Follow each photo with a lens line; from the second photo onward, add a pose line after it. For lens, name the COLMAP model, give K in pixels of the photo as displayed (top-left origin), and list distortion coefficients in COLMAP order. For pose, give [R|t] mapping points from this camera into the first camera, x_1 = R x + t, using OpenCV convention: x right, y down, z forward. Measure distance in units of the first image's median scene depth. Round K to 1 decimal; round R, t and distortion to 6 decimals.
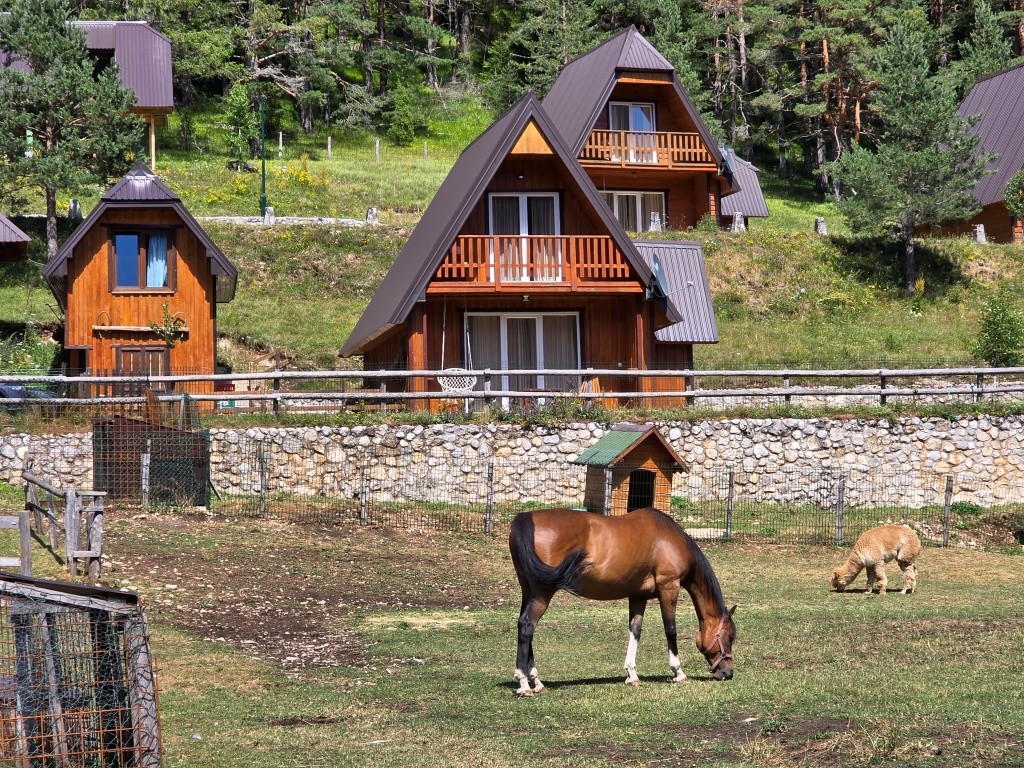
lens RADIAL K [[2479.7, 0, 511.2], [0, 2479.7, 384.0], [0, 0, 1]] dist [0.119115, 0.000000]
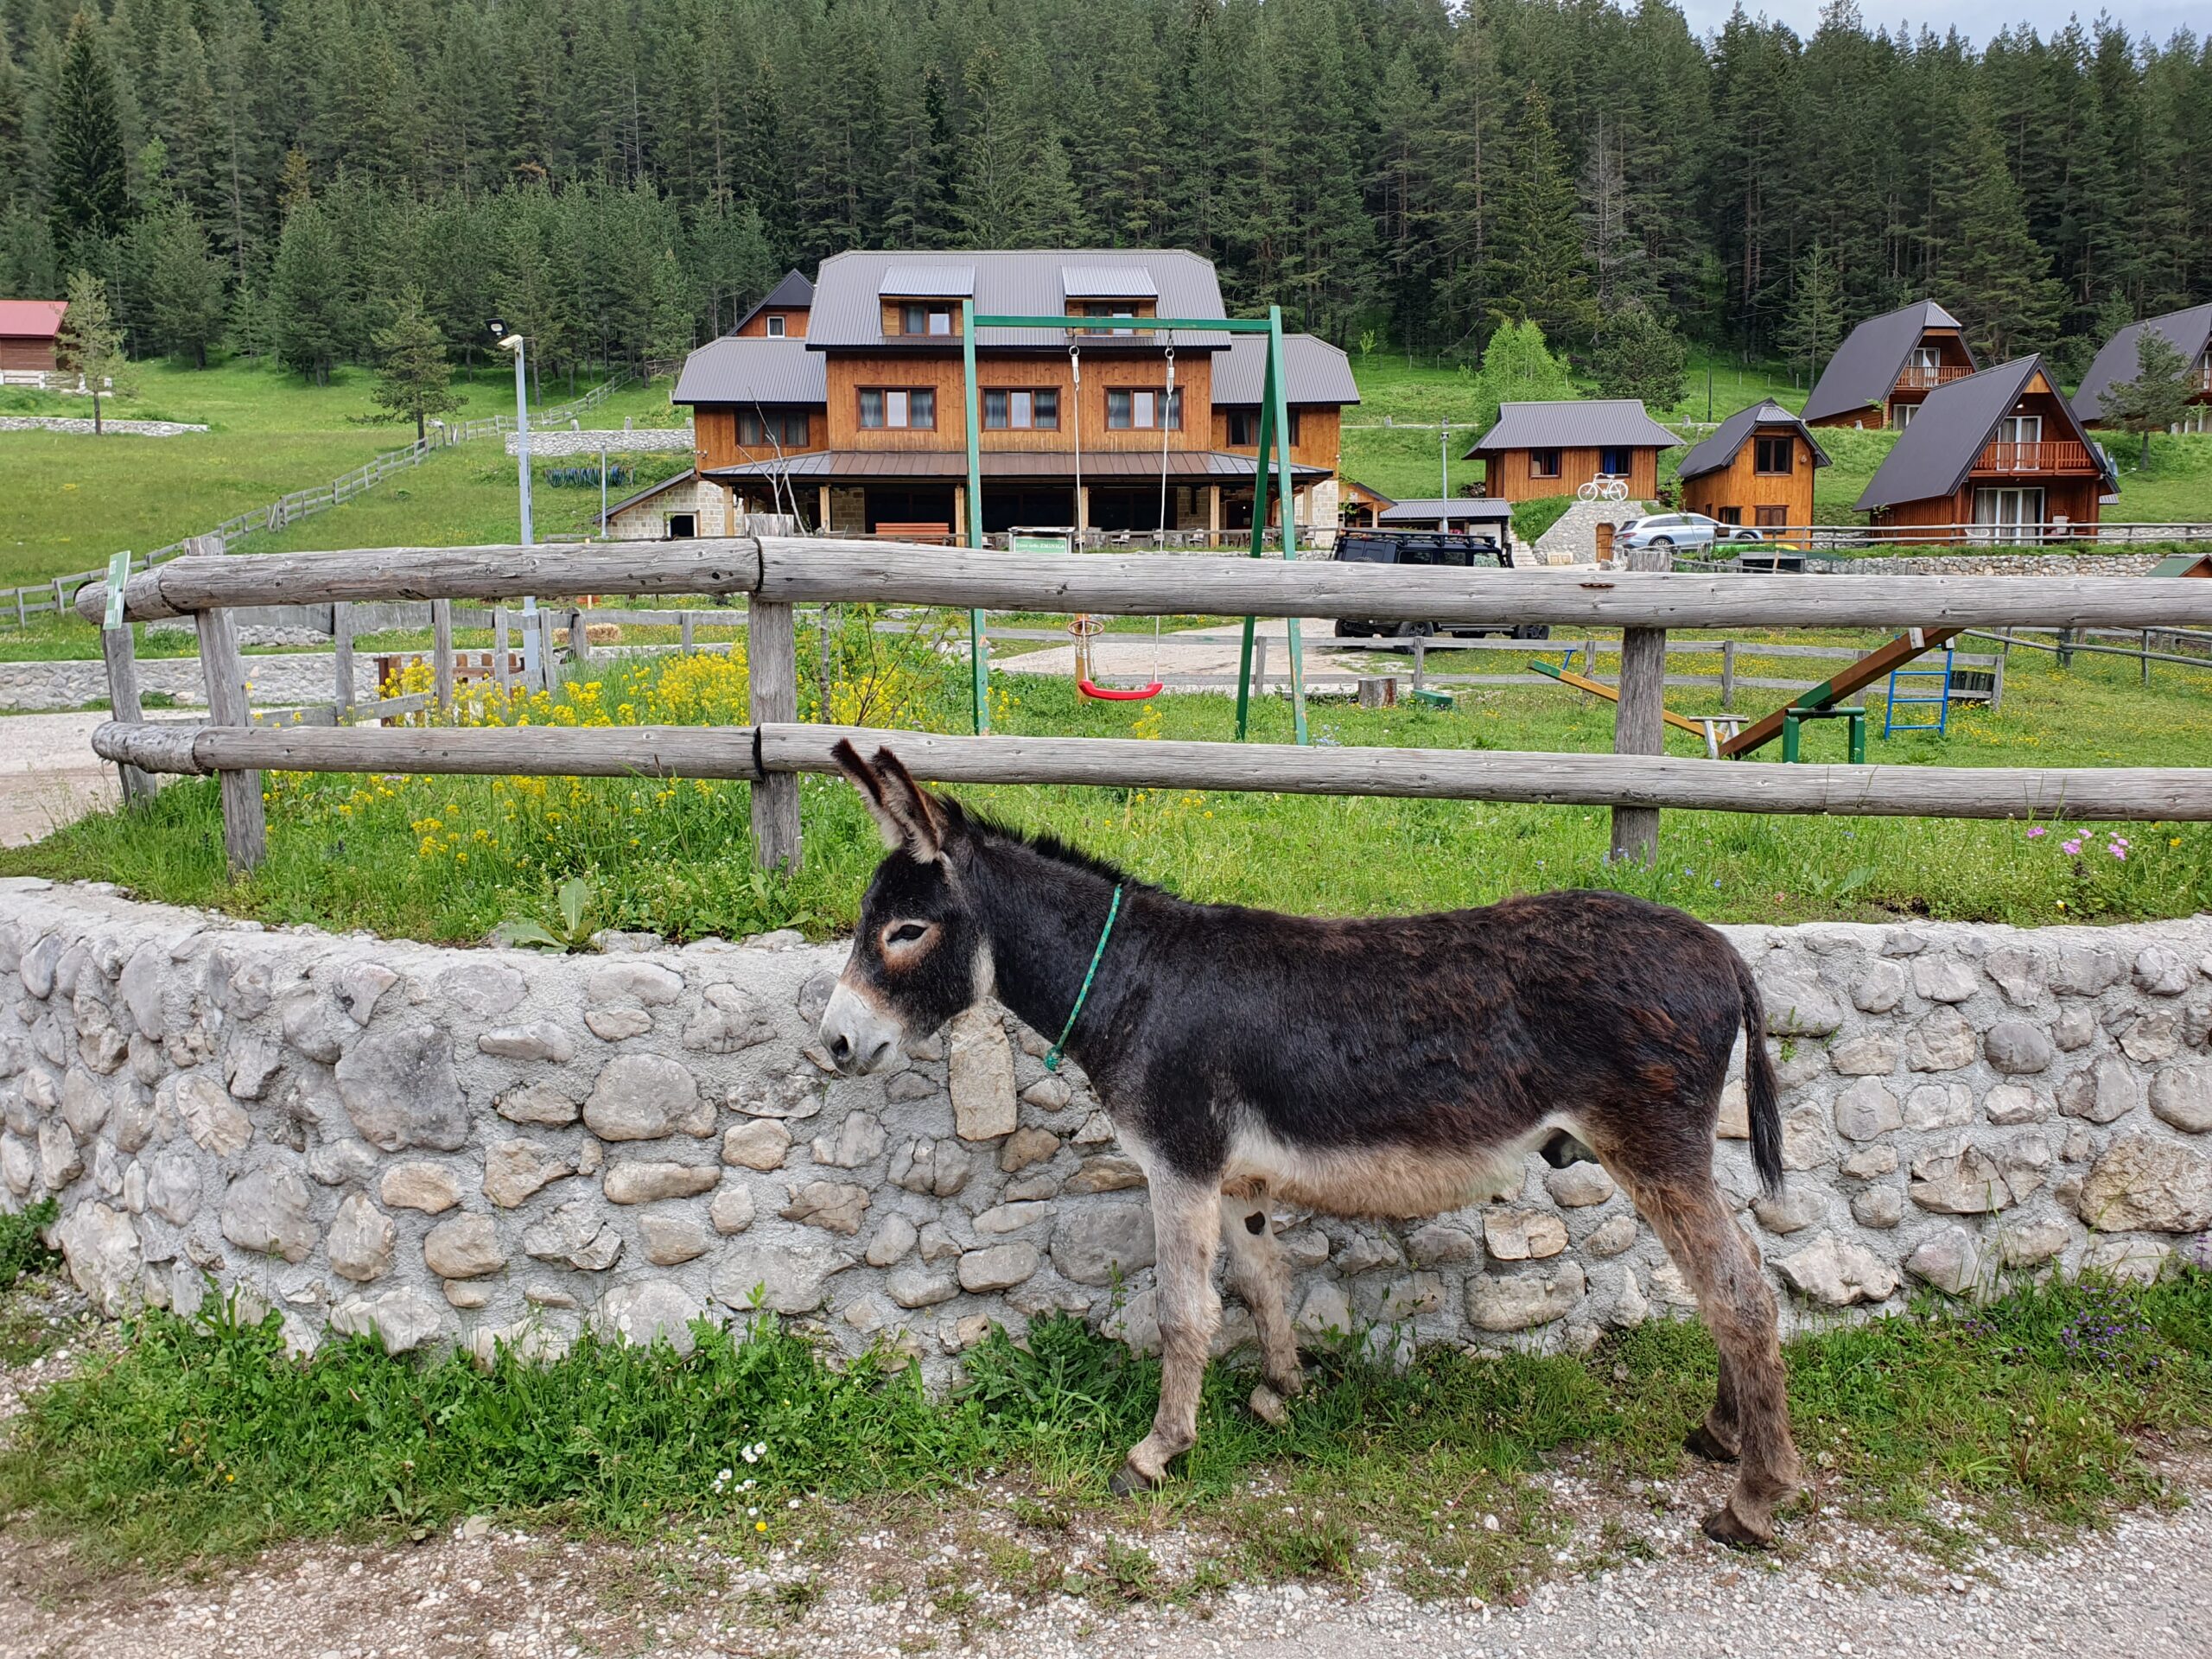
lens RADIAL K [[1656.4, 0, 1095.4], [0, 1656.4, 820.7], [0, 0, 1]] dist [0.004173, -0.009112]
pose [[0.980807, 0.030911, -0.192513, -0.465098], [0.003510, 0.984395, 0.175939, -0.007479], [0.194948, -0.173238, 0.965393, -0.313369]]
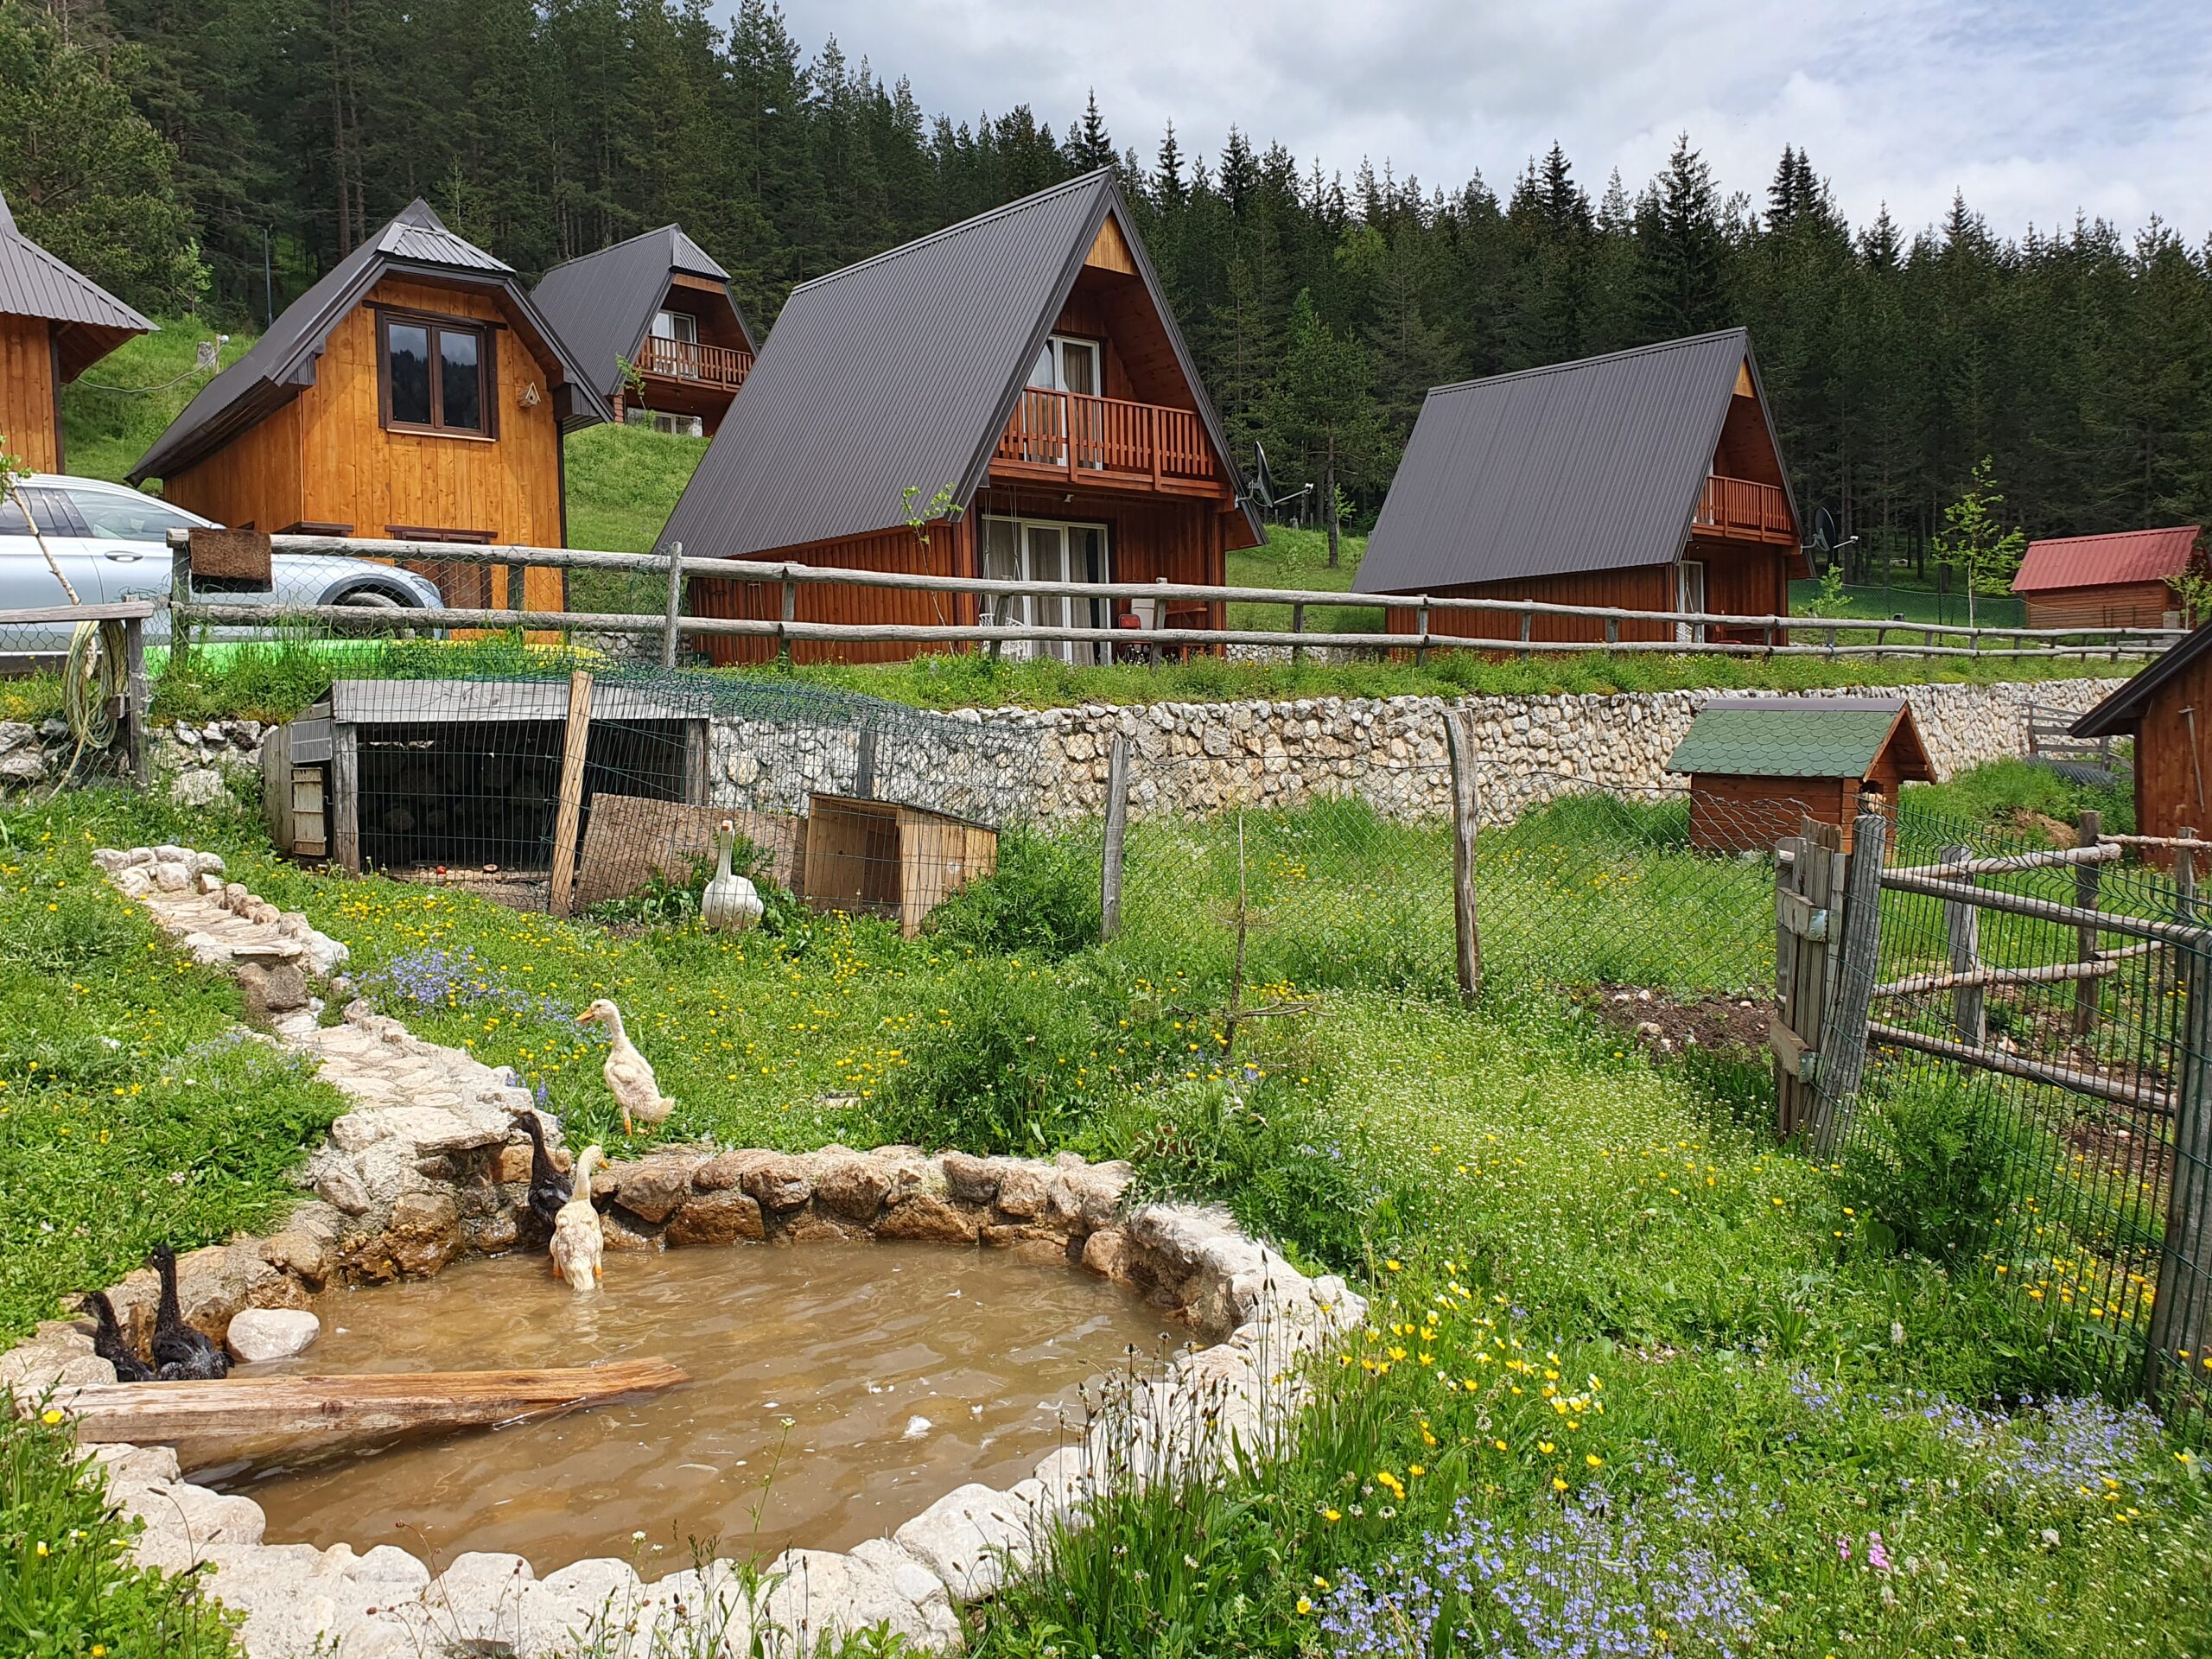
lens RADIAL K [[1656.4, 0, 1093.7], [0, 1656.4, 841.1], [0, 0, 1]] dist [0.004173, -0.009112]
pose [[0.837935, -0.040574, 0.544259, -0.280114], [-0.024176, 0.993494, 0.111285, 0.009145], [-0.545234, -0.106408, 0.831503, 0.737661]]
